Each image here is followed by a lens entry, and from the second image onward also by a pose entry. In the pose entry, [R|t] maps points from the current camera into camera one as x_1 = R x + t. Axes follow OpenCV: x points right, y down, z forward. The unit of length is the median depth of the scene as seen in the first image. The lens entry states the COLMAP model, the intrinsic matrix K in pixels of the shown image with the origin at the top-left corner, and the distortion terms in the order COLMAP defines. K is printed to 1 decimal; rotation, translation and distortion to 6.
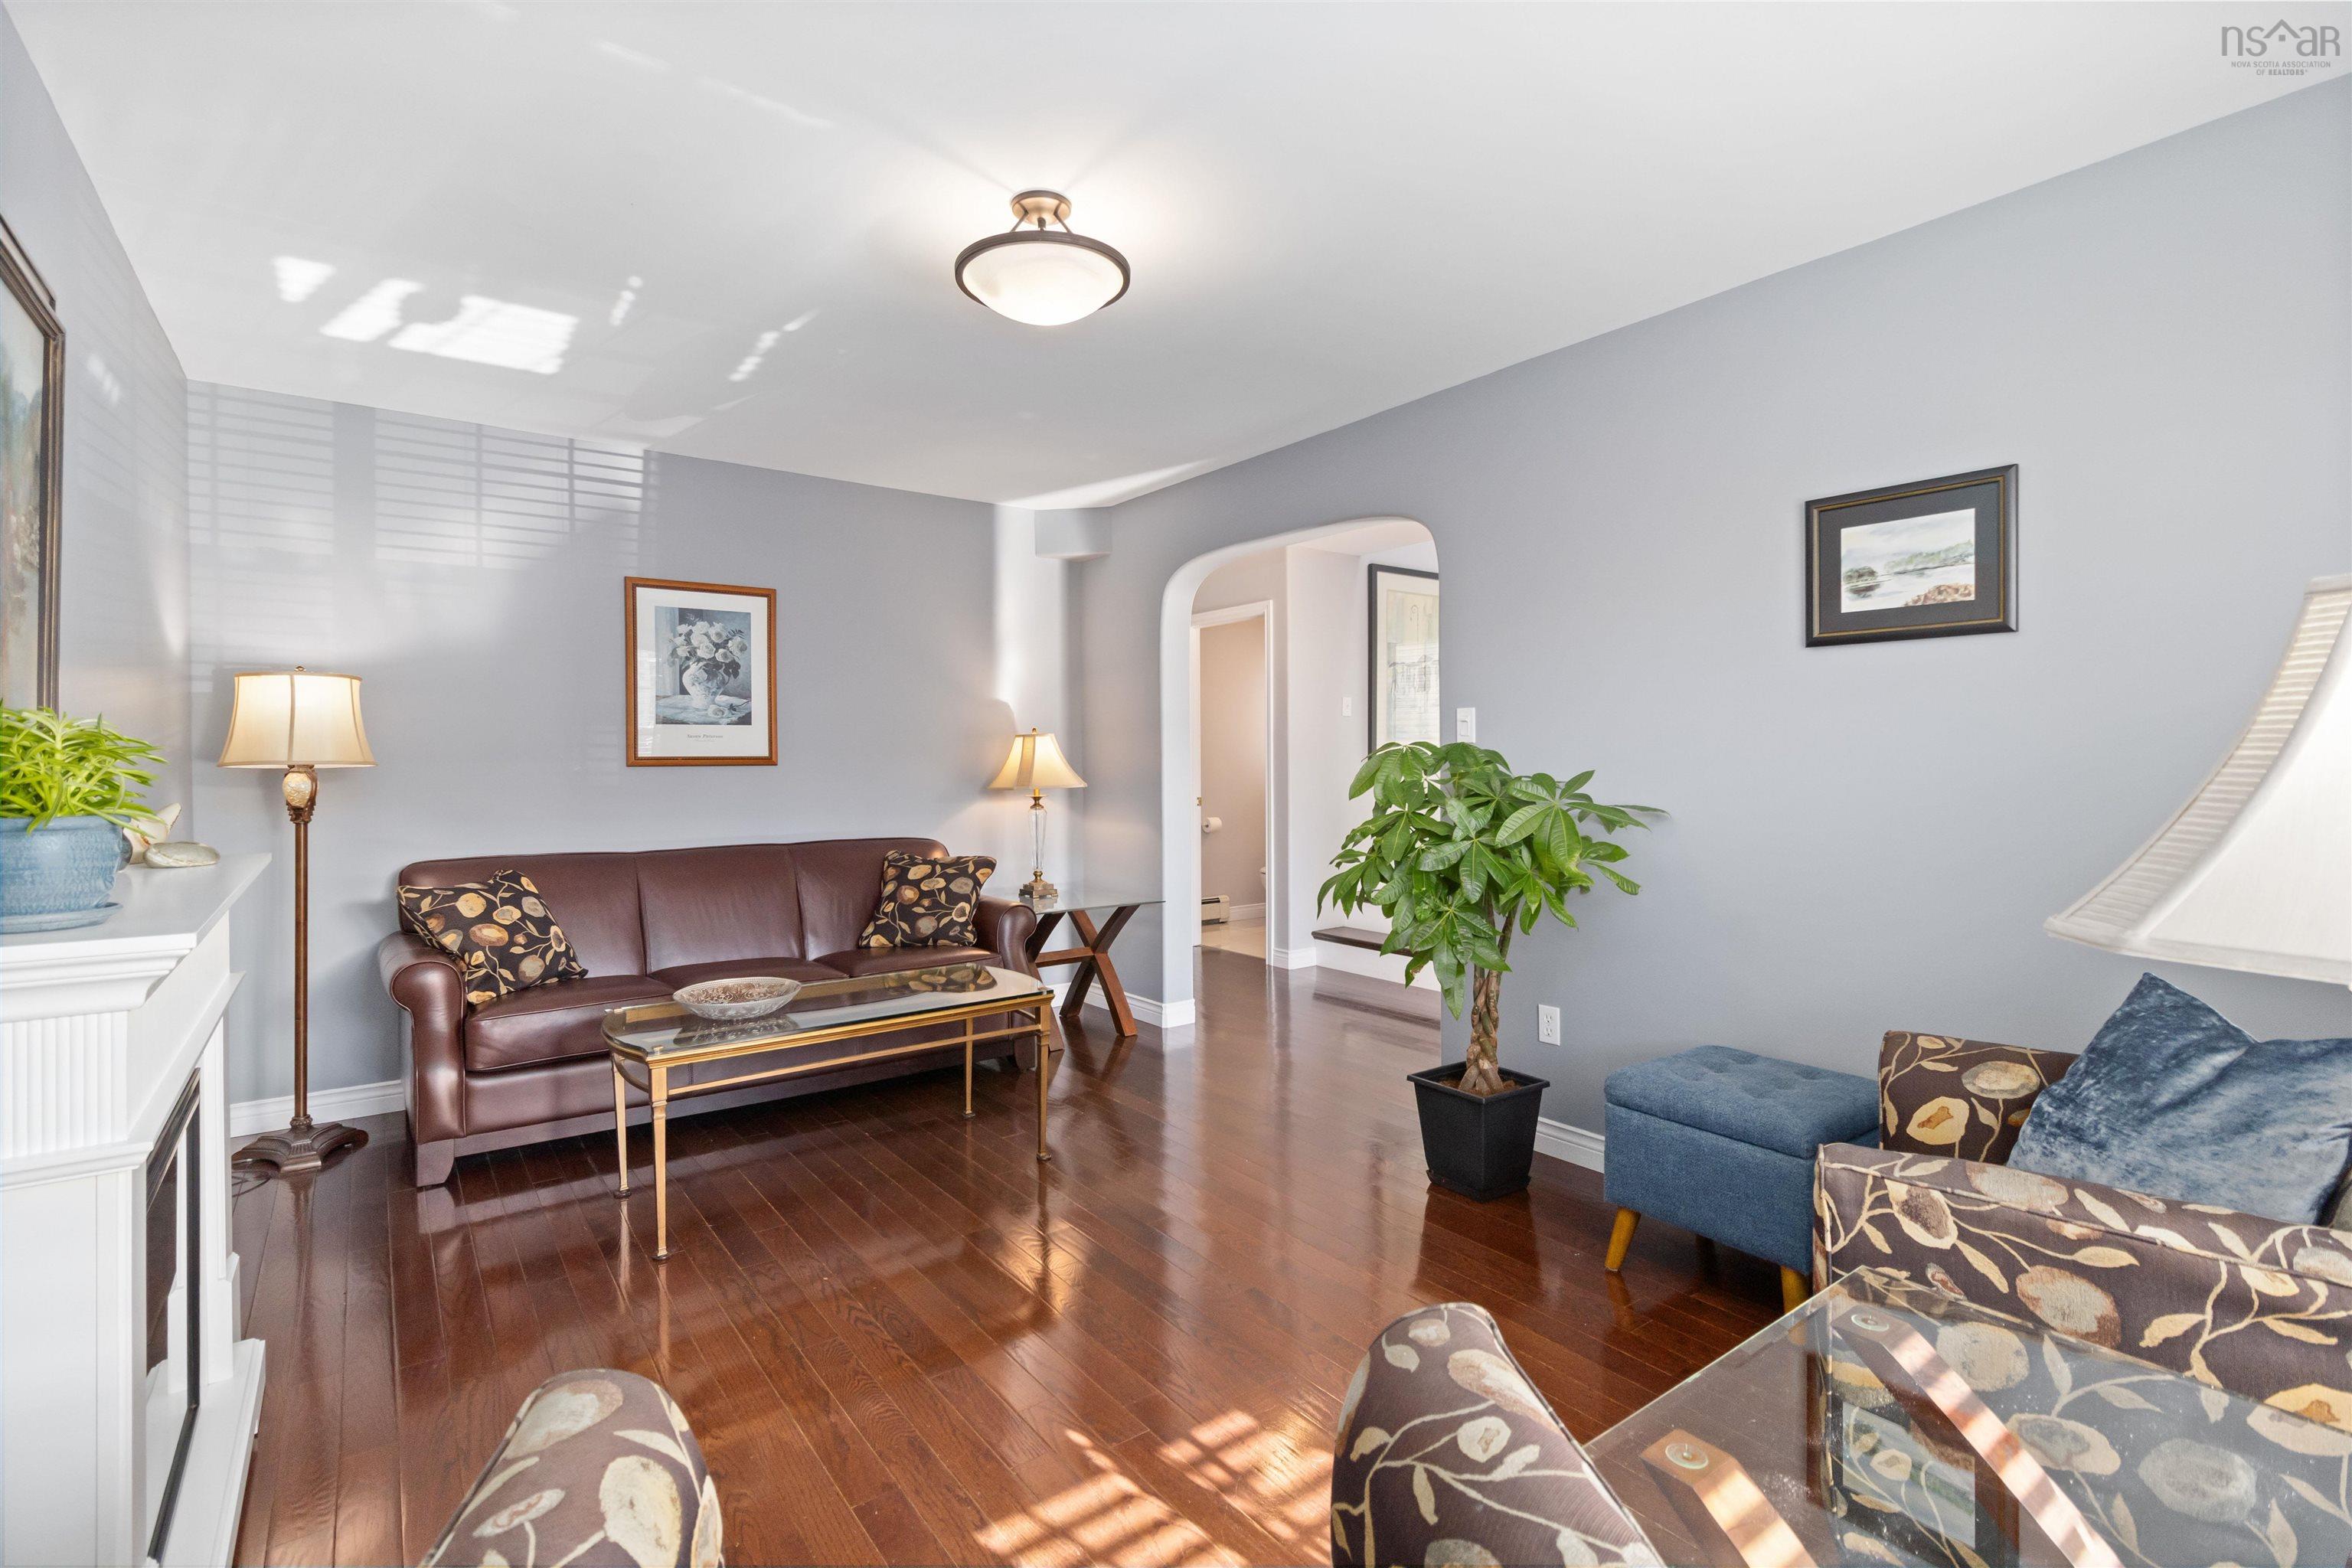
lens RADIAL K [[1093.4, 0, 1159.5], [0, 1093.4, 759.3], [0, 0, 1]] dist [0.019689, 0.000554]
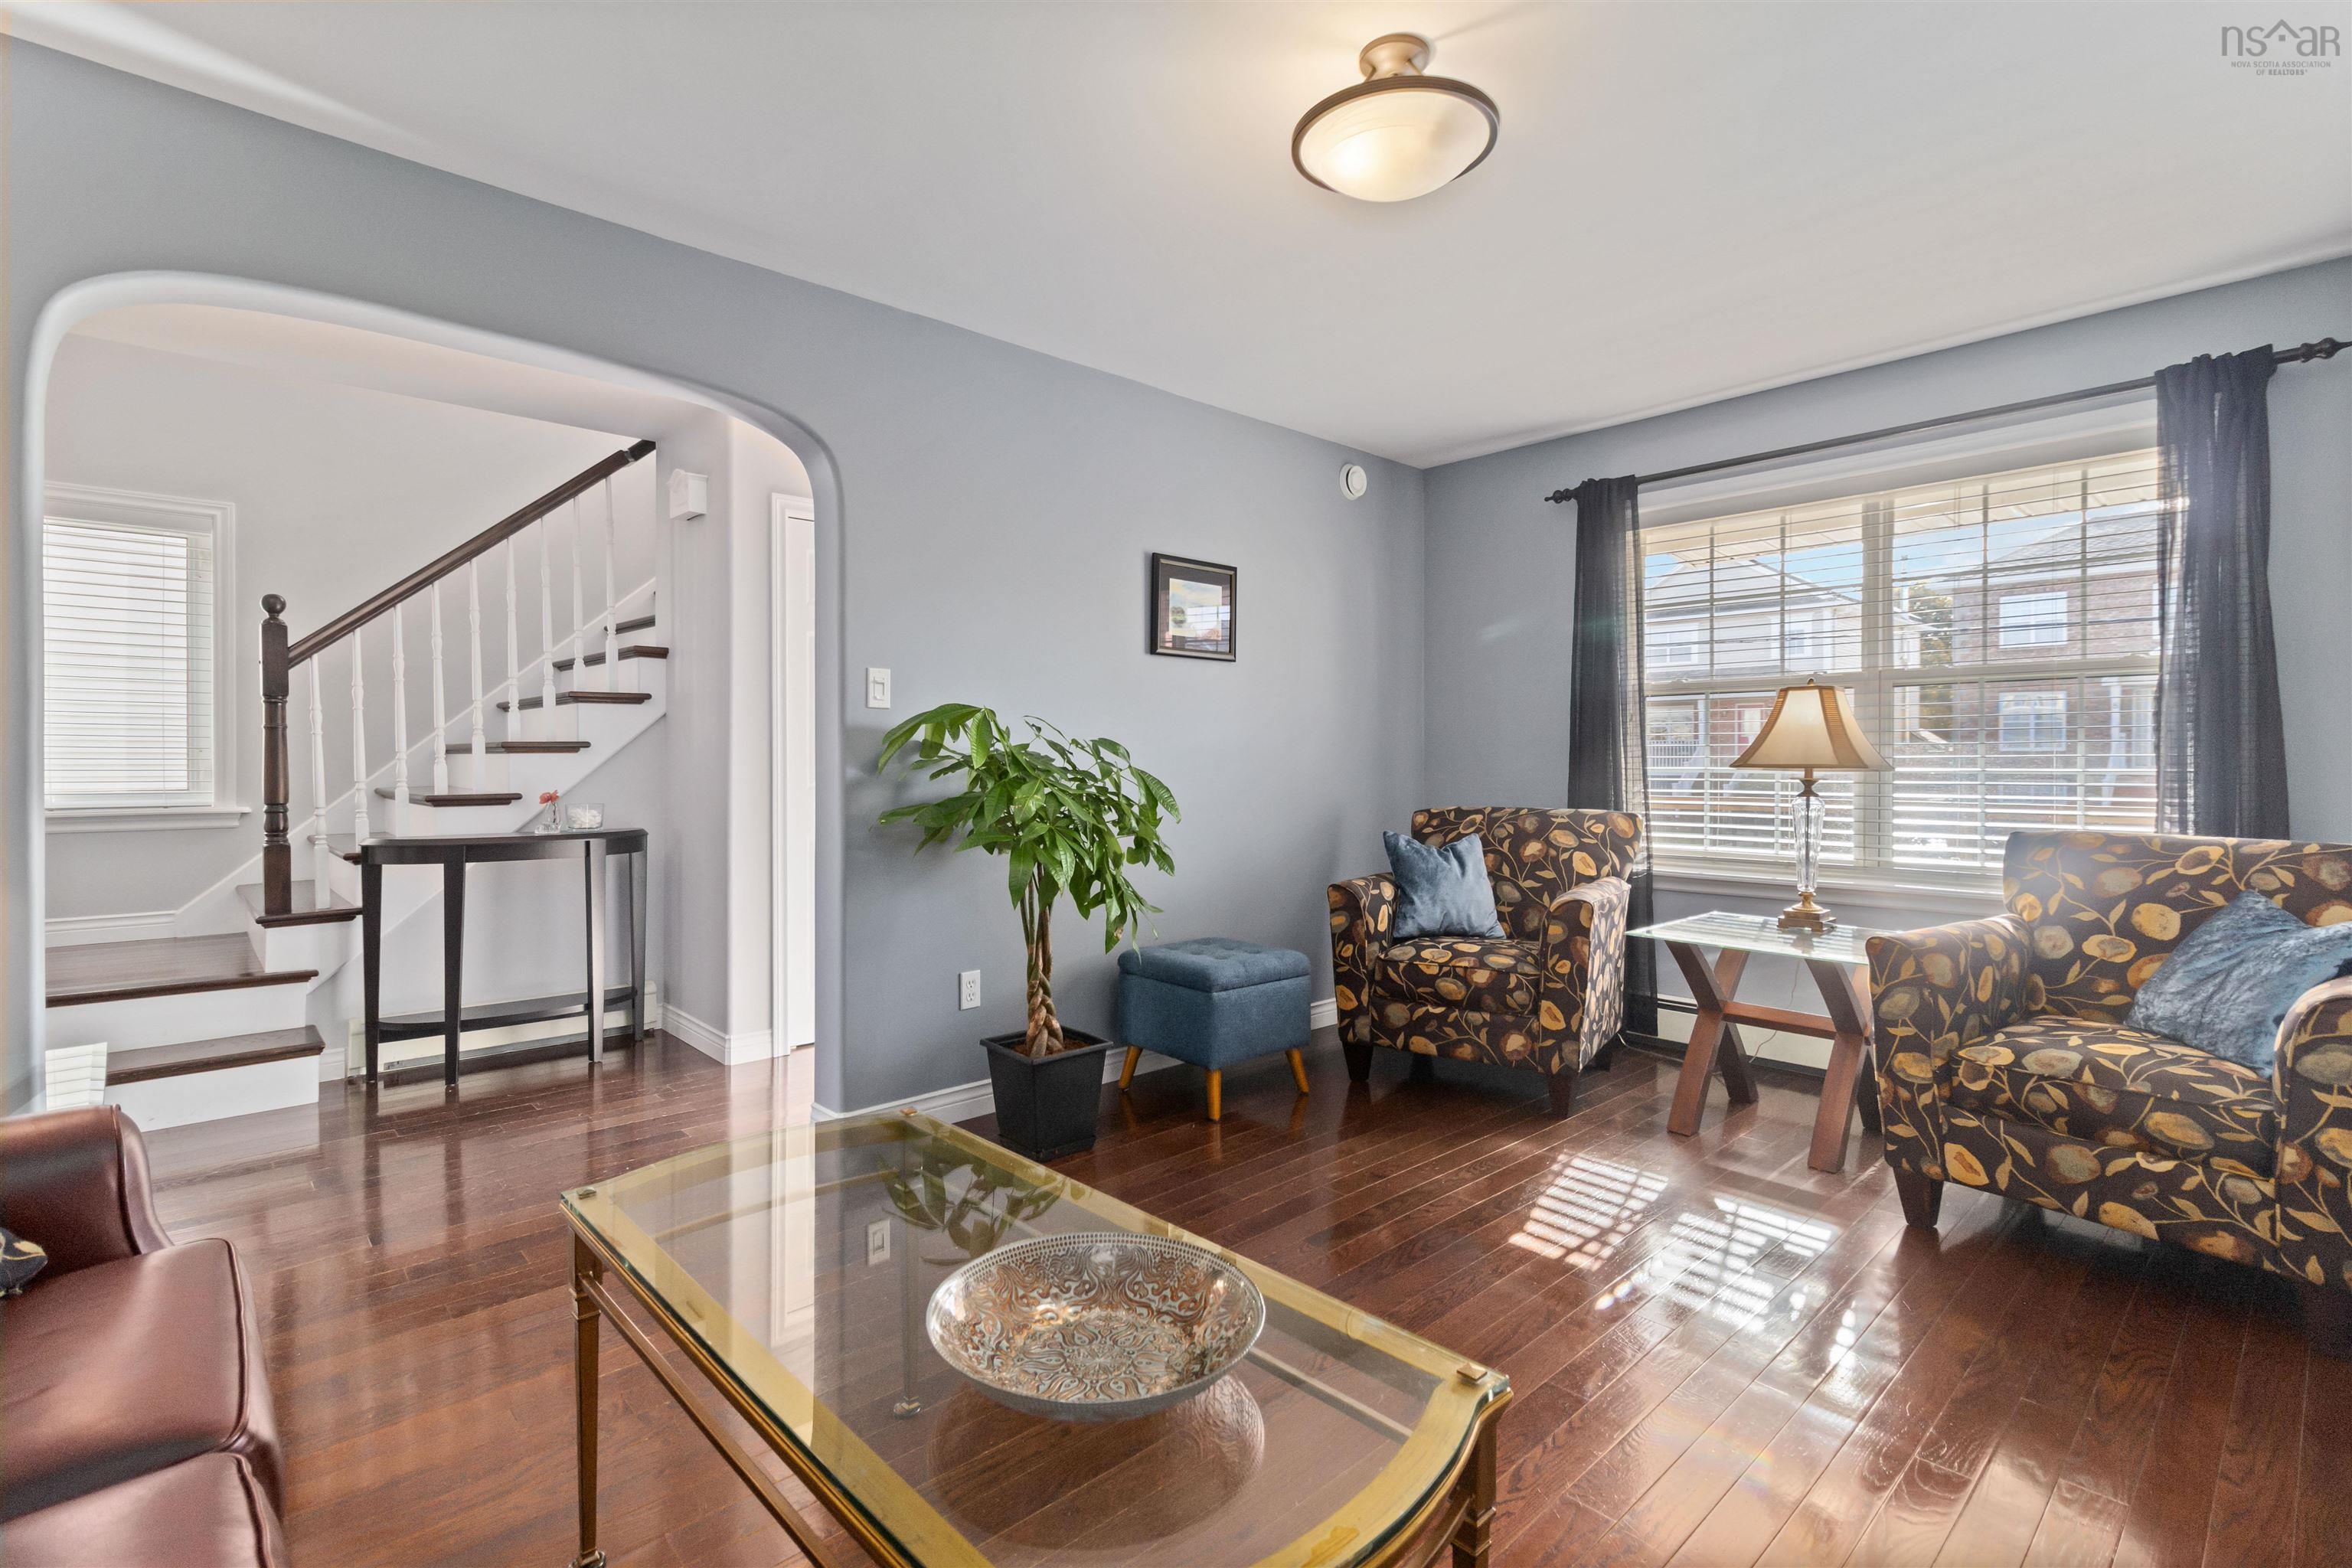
lens RADIAL K [[1093.4, 0, 1159.5], [0, 1093.4, 759.3], [0, 0, 1]] dist [0.019689, 0.000554]
pose [[-0.116839, -0.017249, 0.993001, -0.948812], [0.007536, 0.999805, 0.018254, 0.009699], [-0.993122, 0.009616, -0.116686, 1.301994]]
